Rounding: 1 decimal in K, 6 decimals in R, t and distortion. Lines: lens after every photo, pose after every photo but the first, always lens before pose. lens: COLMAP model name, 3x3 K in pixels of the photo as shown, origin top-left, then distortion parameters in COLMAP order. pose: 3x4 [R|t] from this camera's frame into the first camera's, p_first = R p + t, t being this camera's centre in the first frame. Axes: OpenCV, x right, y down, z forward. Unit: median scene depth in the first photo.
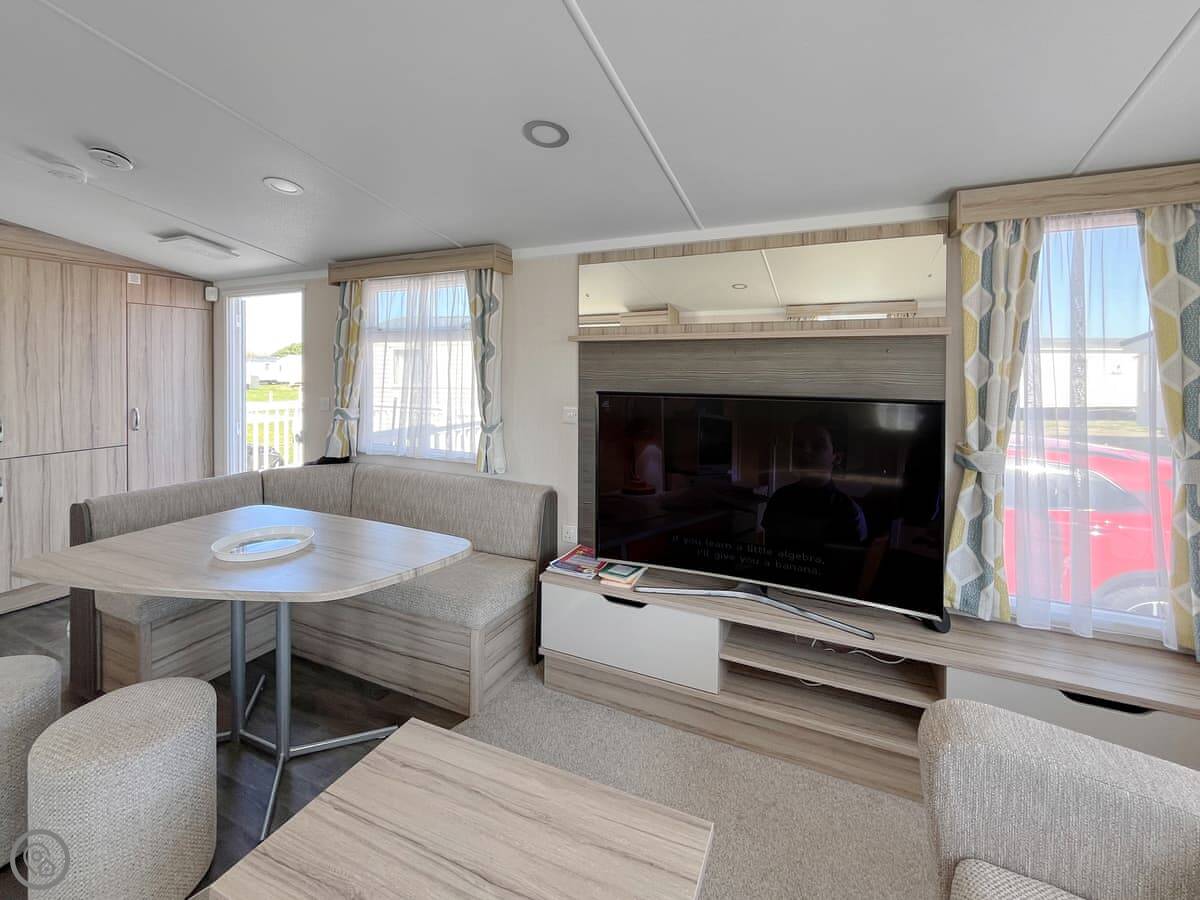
lens RADIAL K [[525.9, 0, 597.8], [0, 525.9, 372.4], [0, 0, 1]] dist [-0.001949, -0.000144]
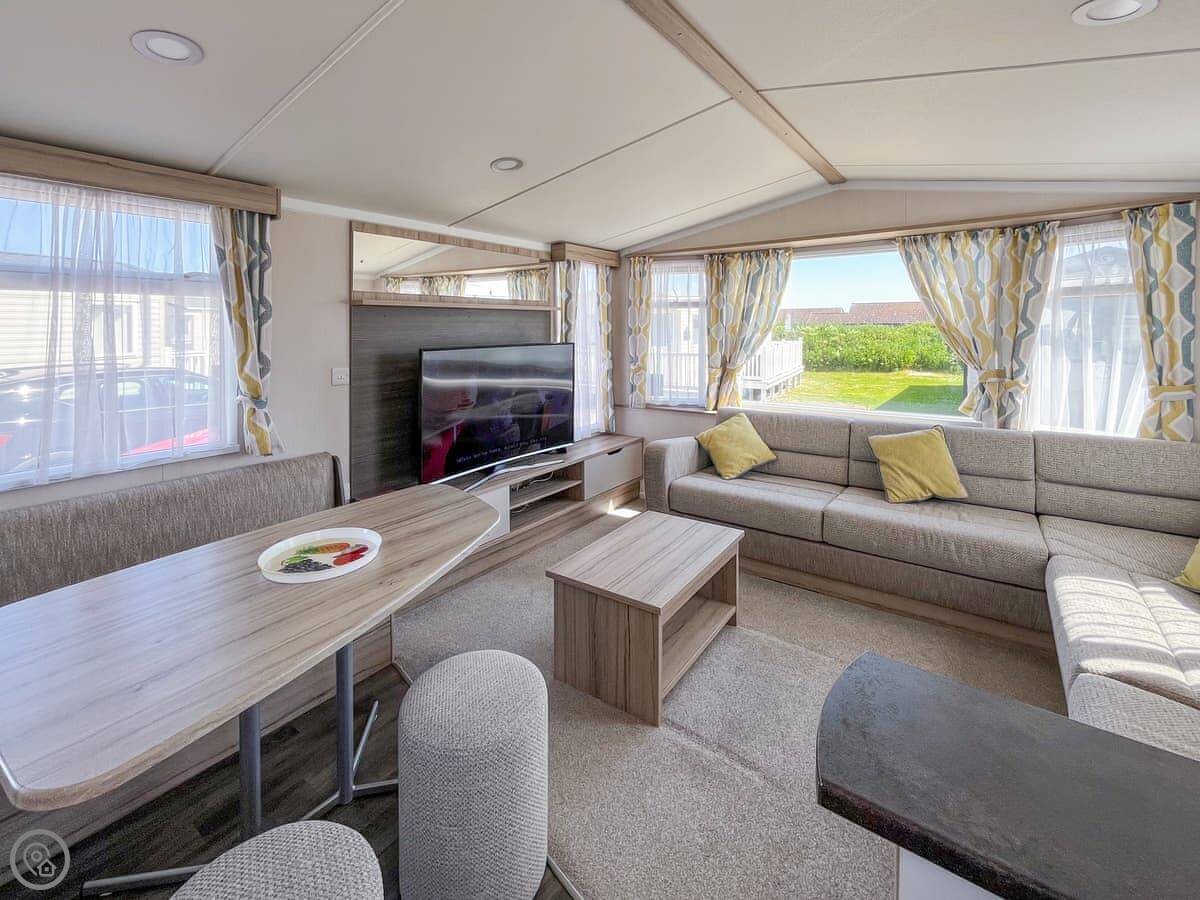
lens RADIAL K [[524.0, 0, 598.3], [0, 524.0, 356.5], [0, 0, 1]] dist [0.001830, 0.000120]
pose [[0.196711, -0.057513, 0.978773, -1.054940], [0.028589, 0.998190, 0.052908, 0.002657], [-0.980045, 0.017575, 0.198000, 0.353136]]
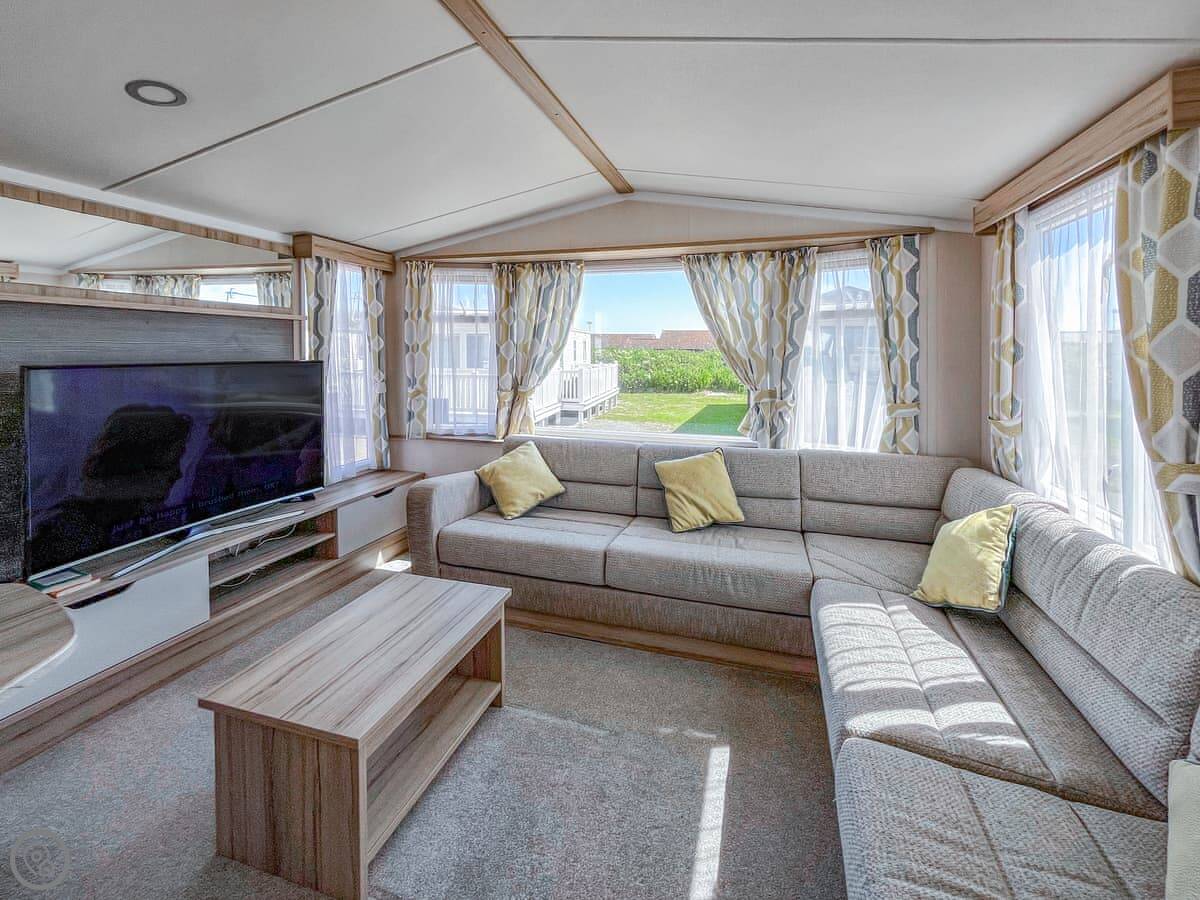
lens RADIAL K [[525.9, 0, 597.8], [0, 525.9, 372.4], [0, 0, 1]] dist [-0.001949, -0.000144]
pose [[-0.129994, -0.044857, 0.990500, -0.852632], [0.012397, 0.998824, 0.046861, 0.019878], [-0.991437, 0.018371, -0.129285, 0.245603]]
